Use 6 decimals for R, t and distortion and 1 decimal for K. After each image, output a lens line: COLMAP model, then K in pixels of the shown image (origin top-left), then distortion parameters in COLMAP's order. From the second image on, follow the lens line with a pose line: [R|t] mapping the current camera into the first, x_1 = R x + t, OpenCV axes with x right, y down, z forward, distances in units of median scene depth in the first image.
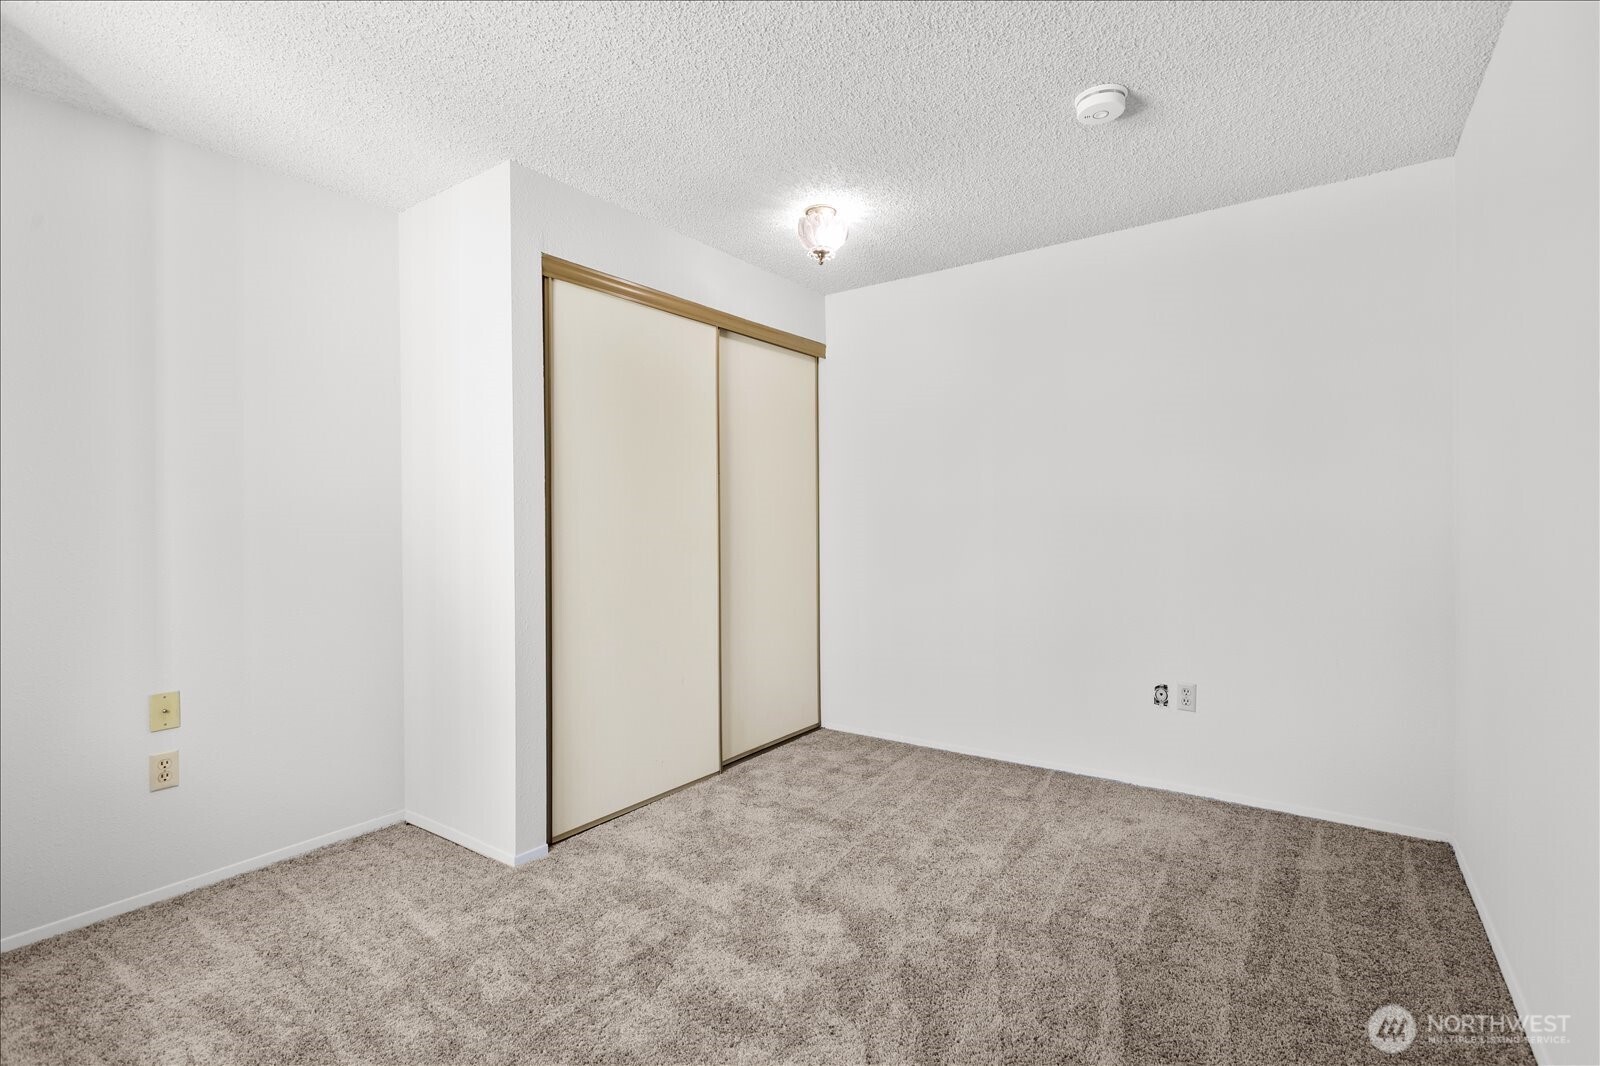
lens RADIAL K [[744.8, 0, 803.5], [0, 744.8, 513.6], [0, 0, 1]] dist [0.004262, -0.000075]
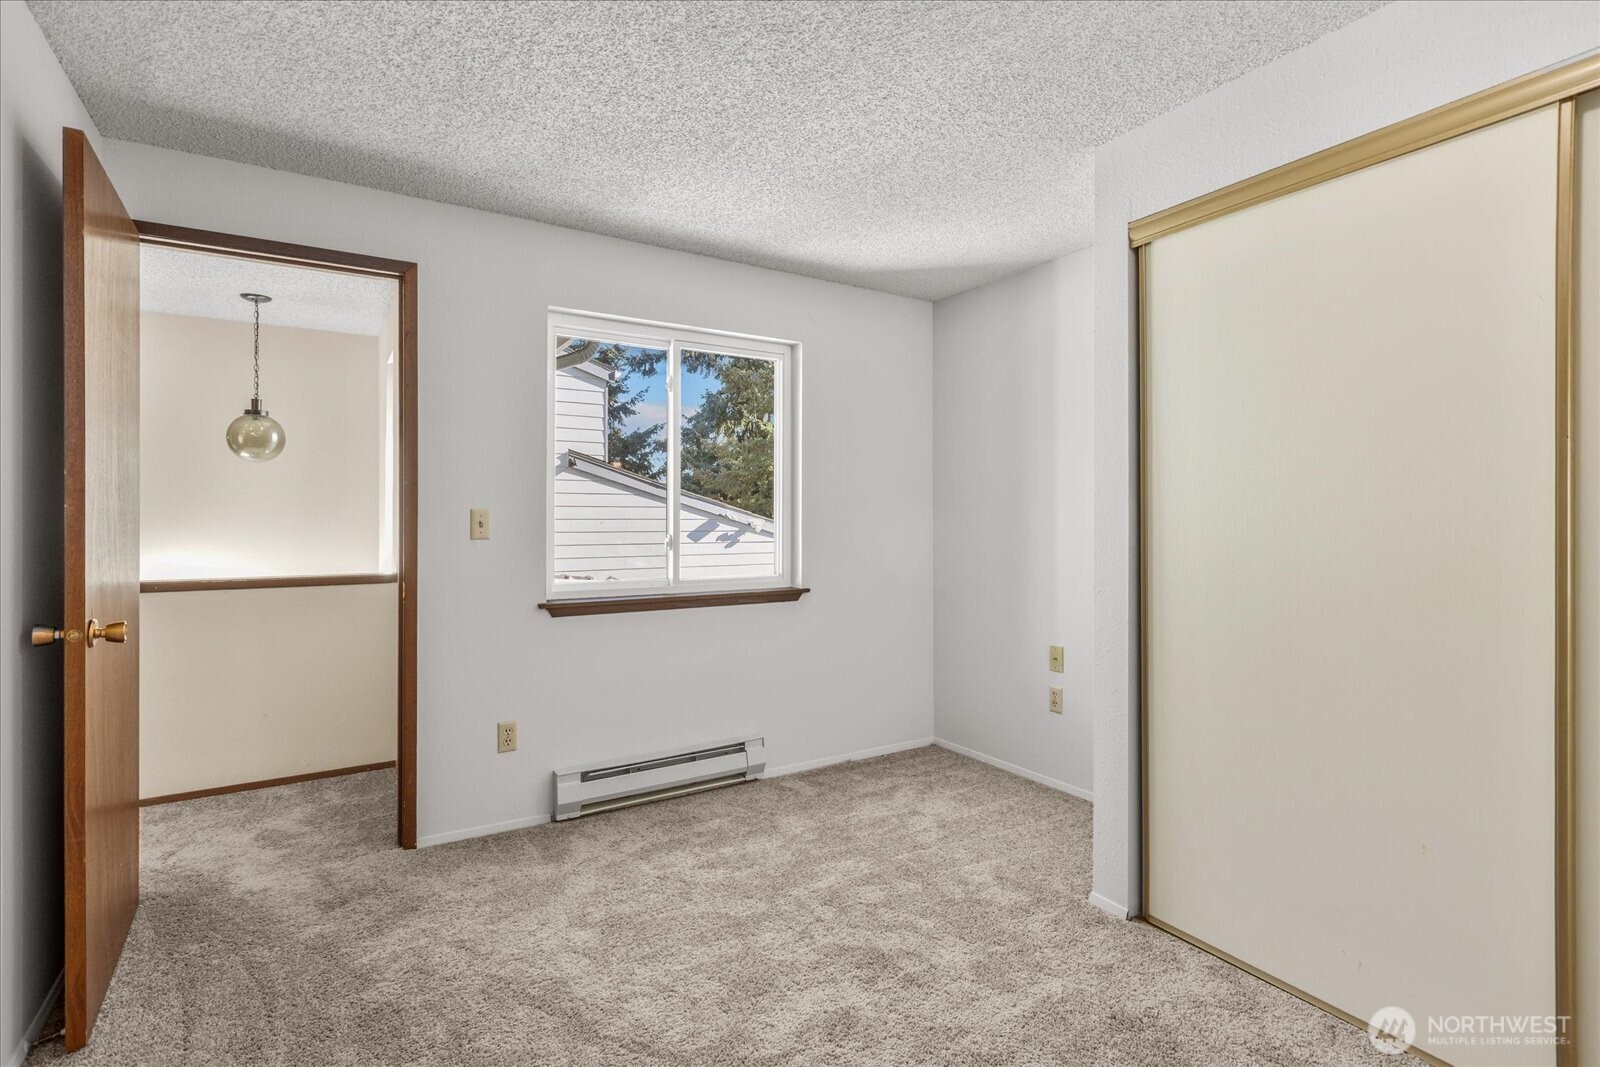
lens RADIAL K [[744.8, 0, 803.5], [0, 744.8, 514.1], [0, 0, 1]] dist [0.004262, -0.000075]
pose [[-0.376546, 0.000869, -0.926398, 0.660746], [0.004710, 0.999988, -0.000976, -0.014896], [0.926386, -0.004731, -0.376546, 1.091359]]
